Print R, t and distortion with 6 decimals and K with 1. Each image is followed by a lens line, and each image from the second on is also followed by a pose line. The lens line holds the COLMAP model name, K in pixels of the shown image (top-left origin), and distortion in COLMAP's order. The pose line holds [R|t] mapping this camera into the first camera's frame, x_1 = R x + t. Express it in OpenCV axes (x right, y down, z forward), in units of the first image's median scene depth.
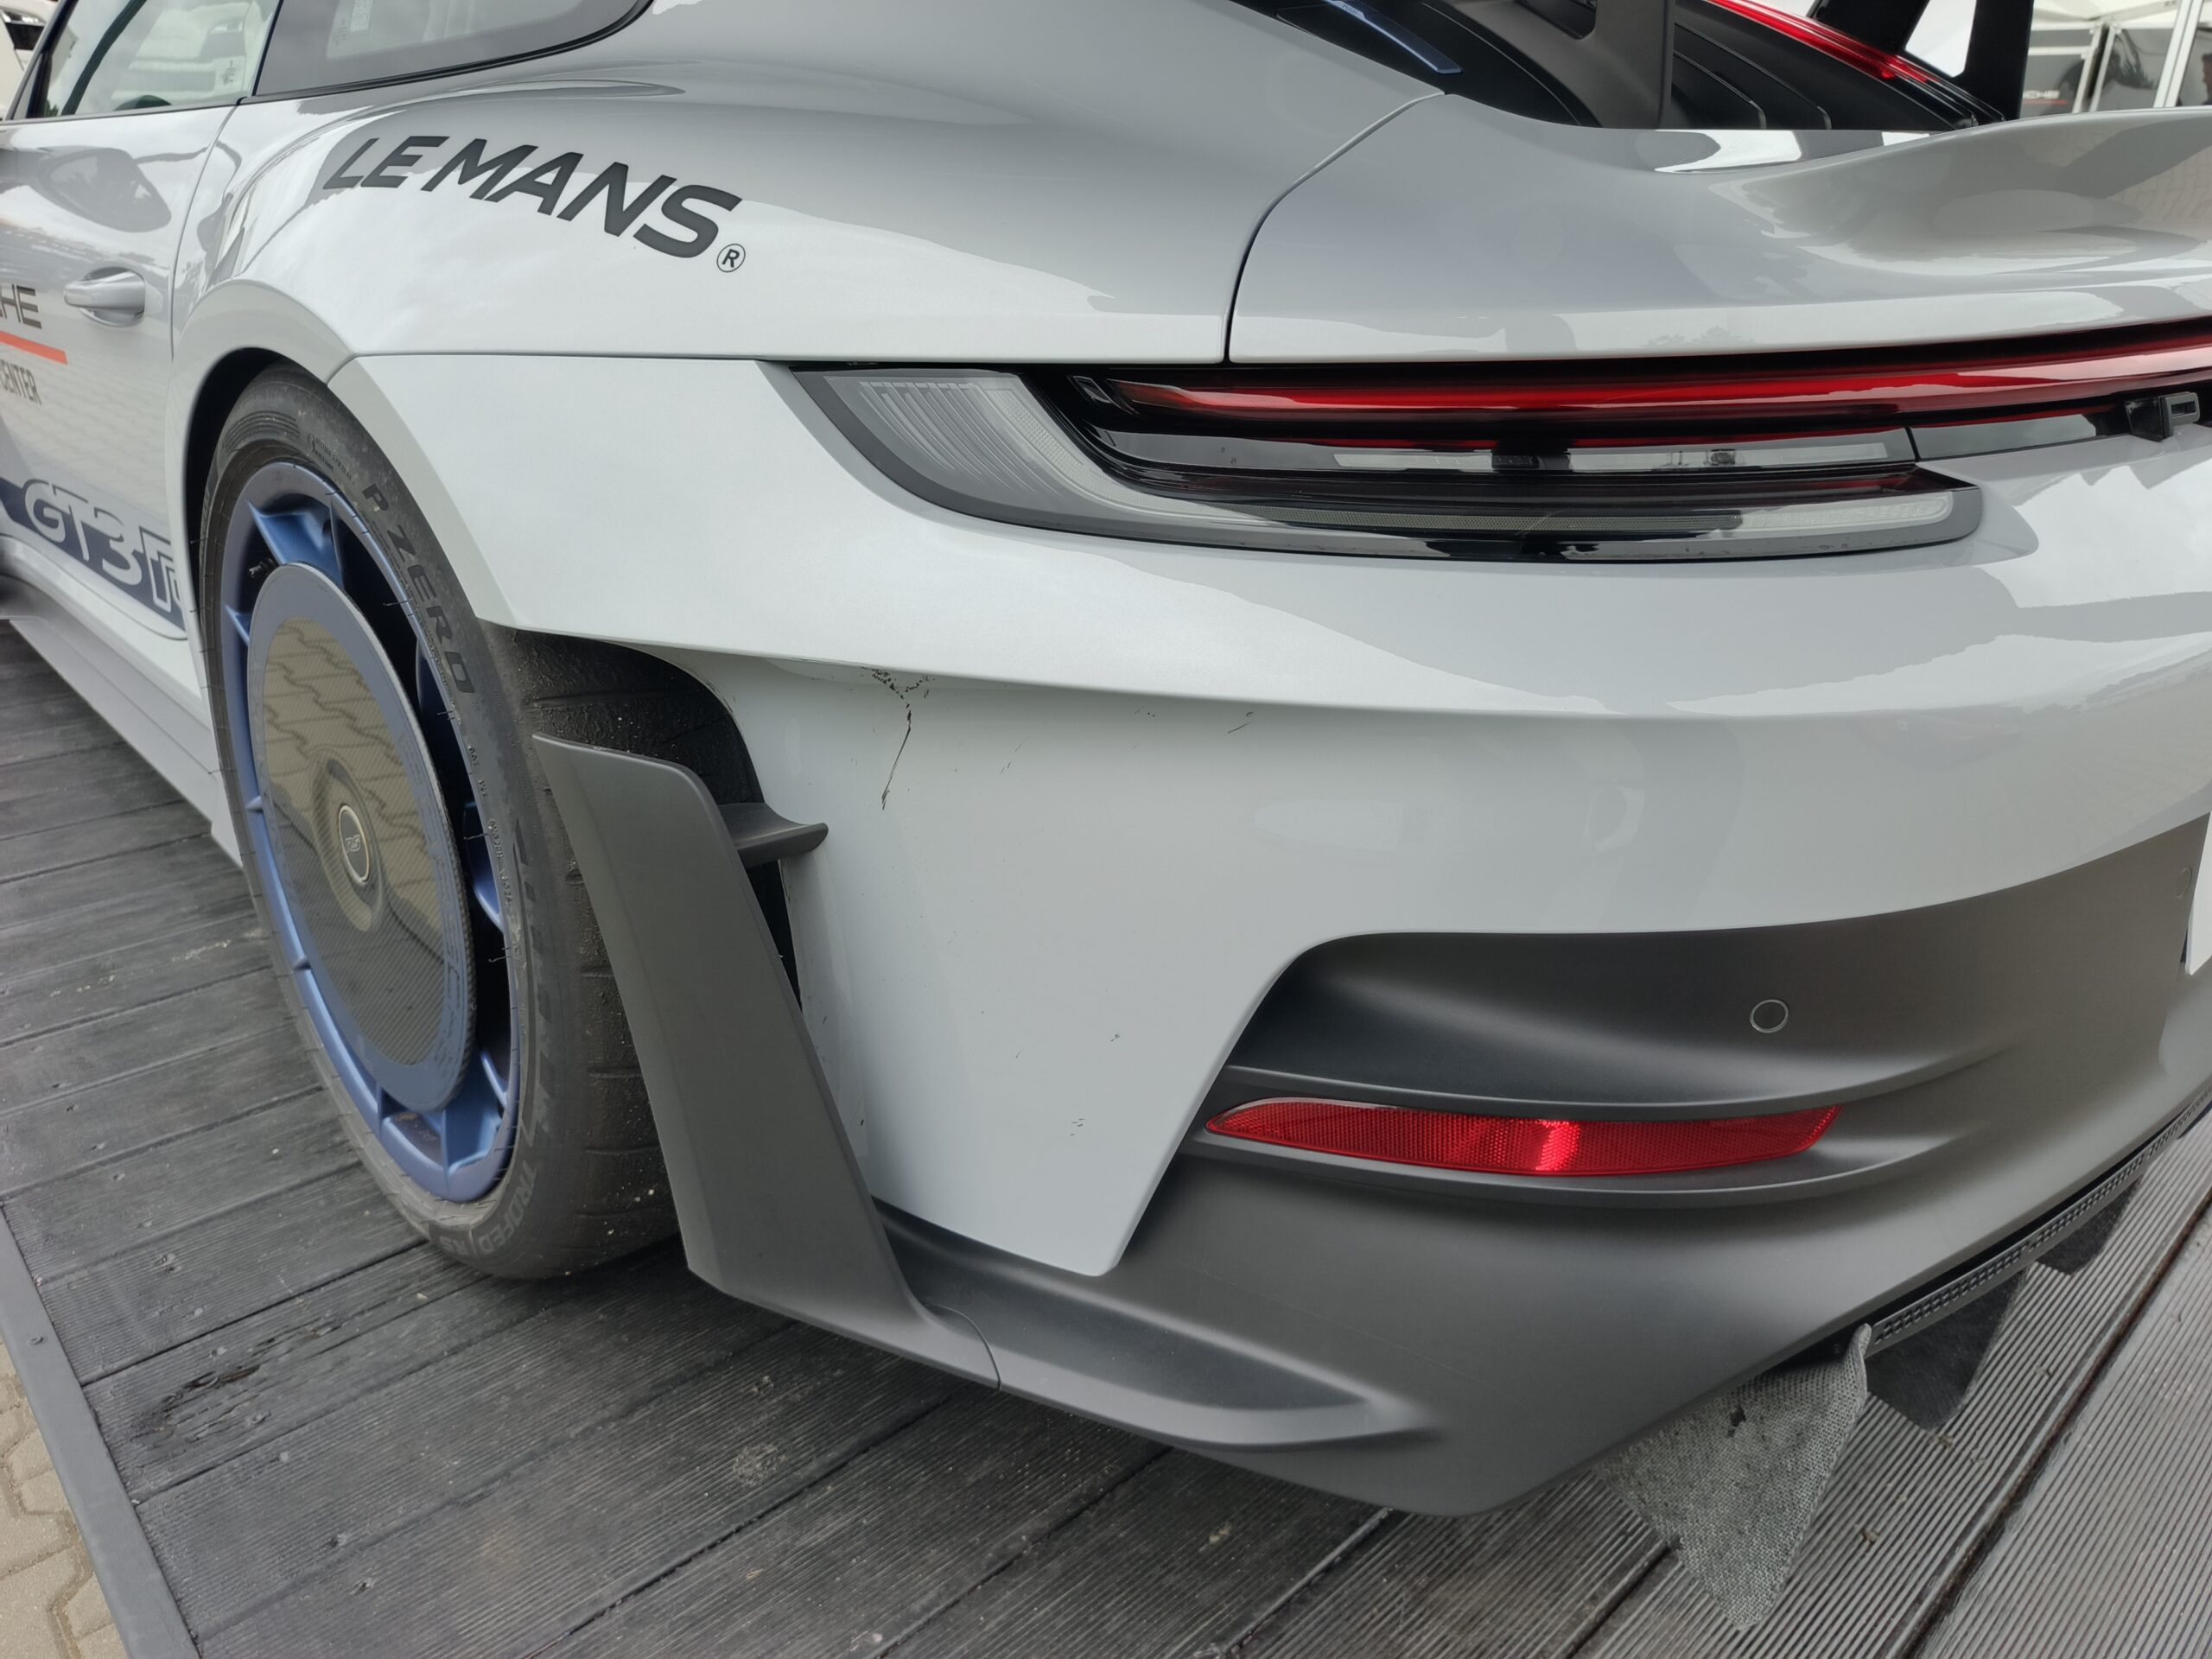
lens RADIAL K [[1526.2, 0, 1096.3], [0, 1526.2, 829.5], [0, 0, 1]] dist [0.077856, -0.030236]
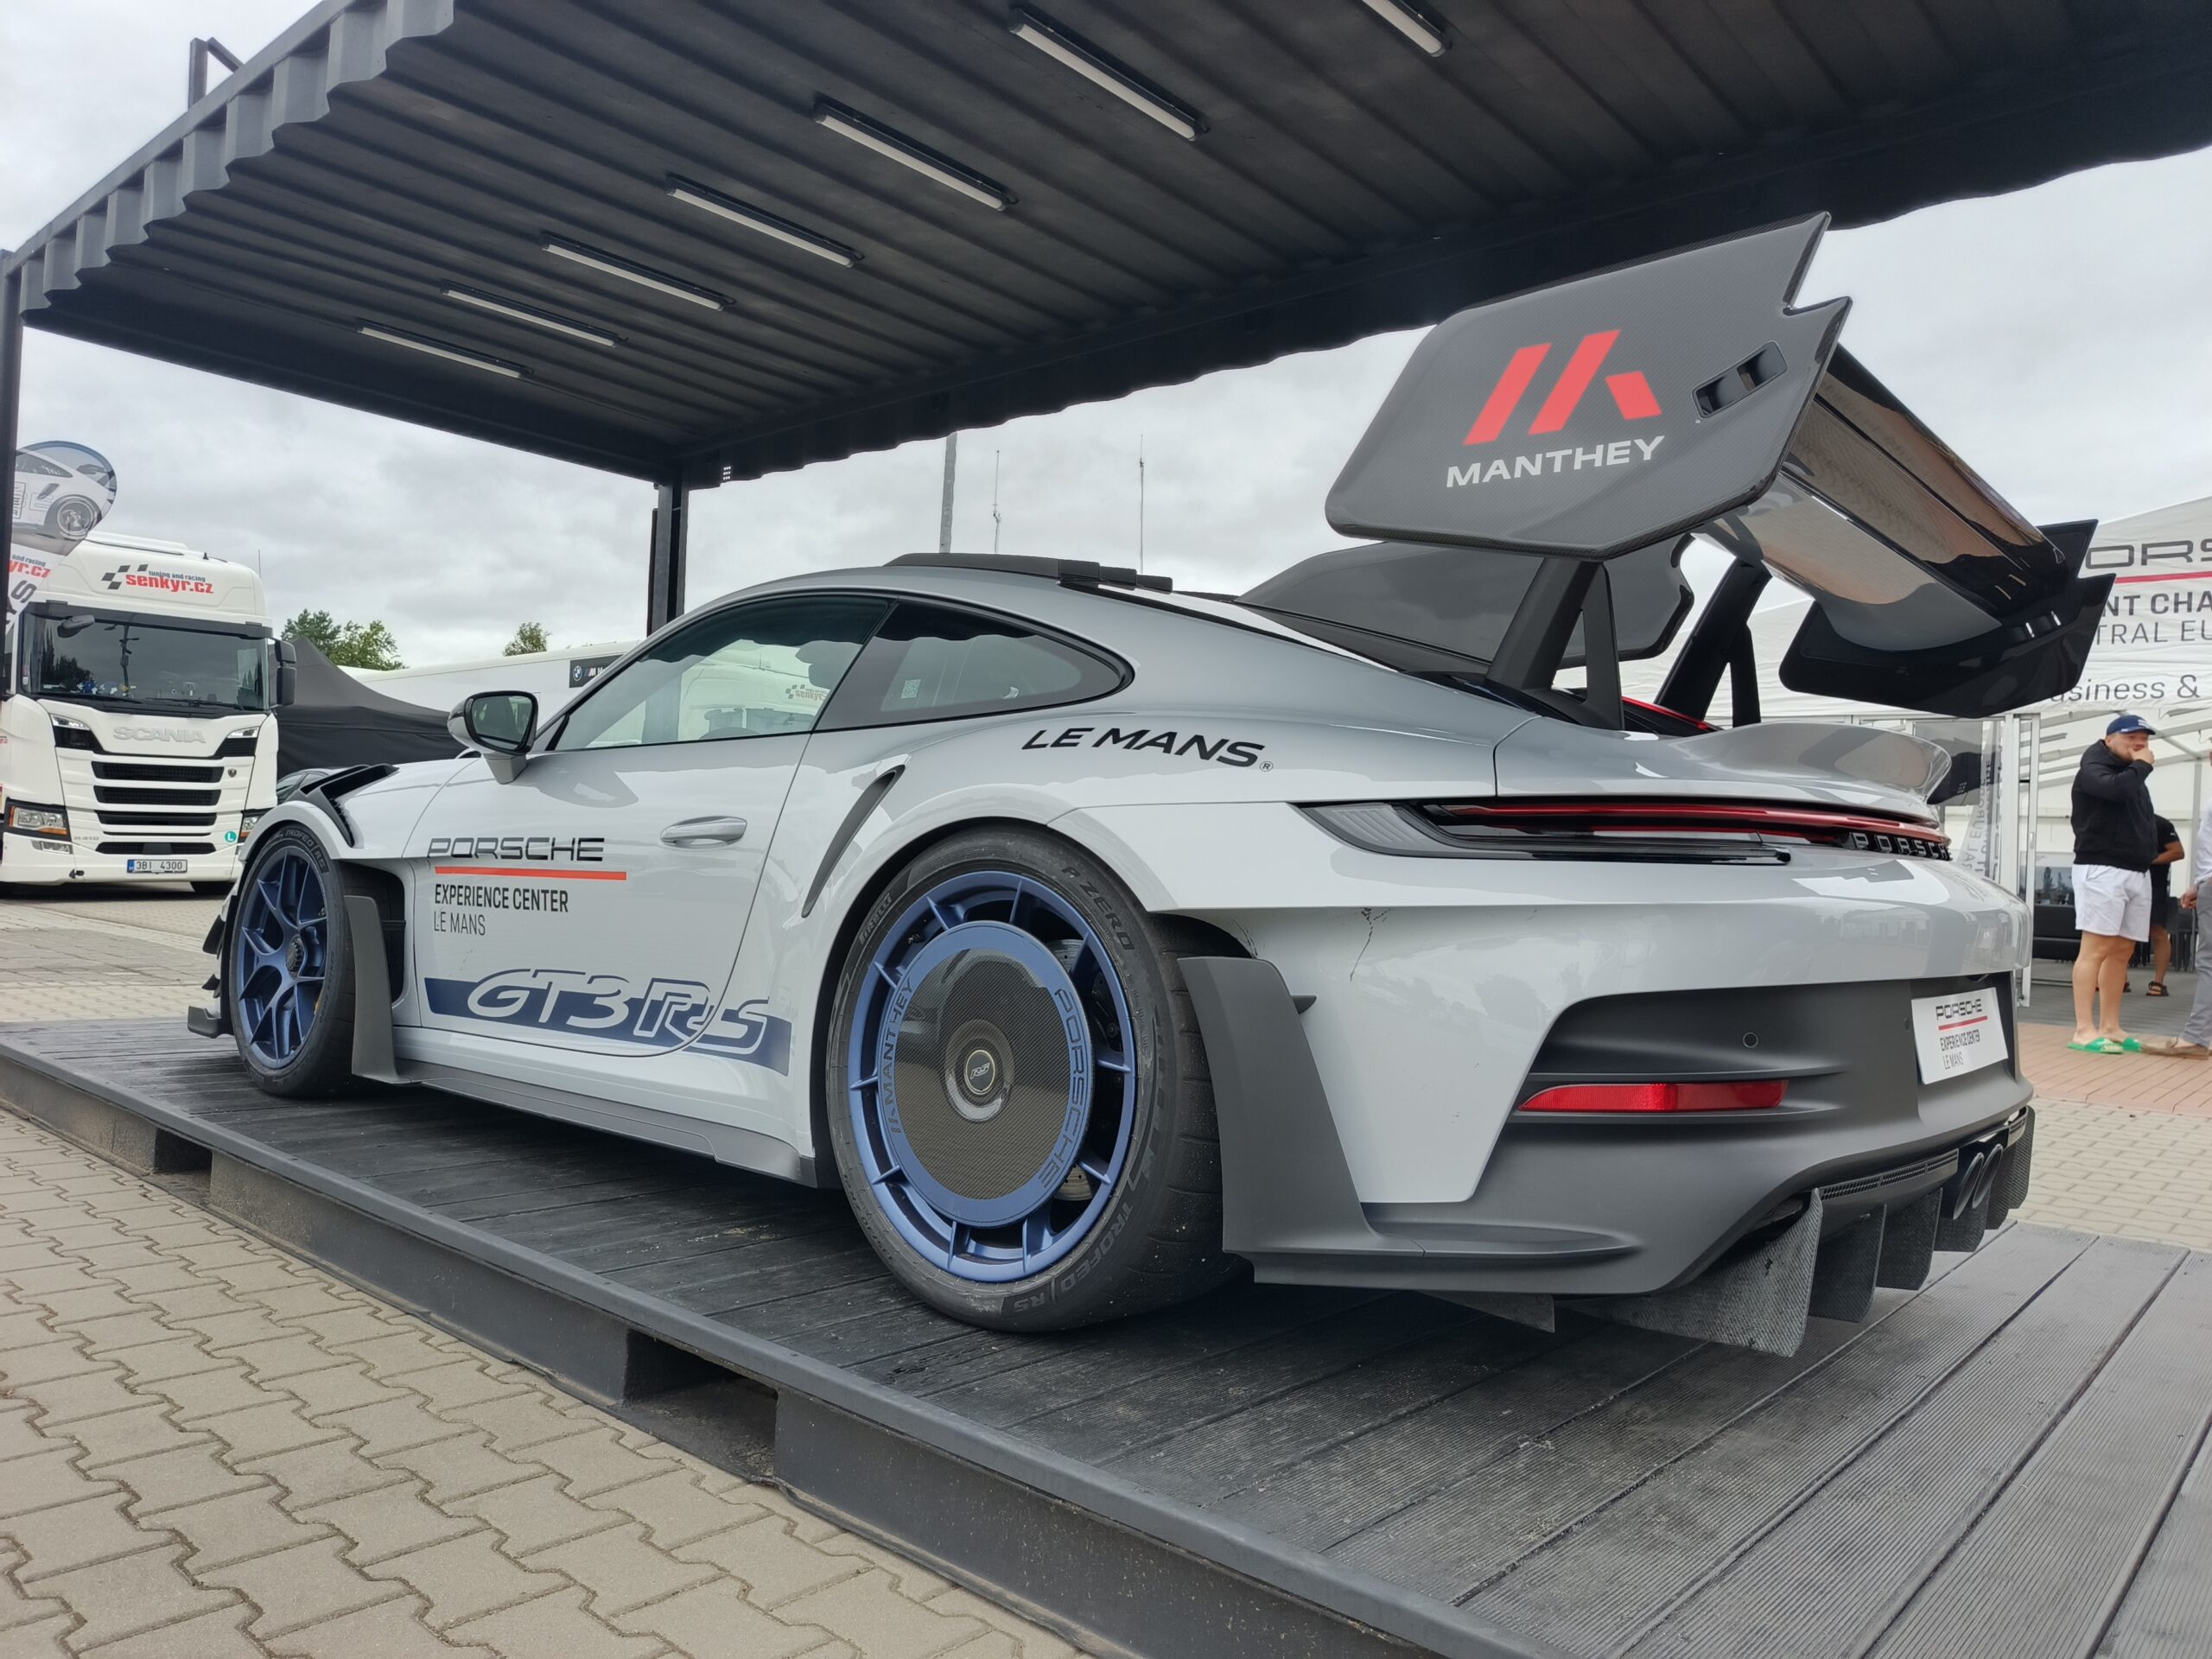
lens RADIAL K [[1526.2, 0, 1096.3], [0, 1526.2, 829.5], [0, 0, 1]] dist [0.077856, -0.030236]
pose [[0.995391, 0.026769, 0.092087, -0.689109], [0.014075, 0.909074, -0.416397, 0.679357], [-0.094861, 0.415774, 0.904507, -1.042042]]
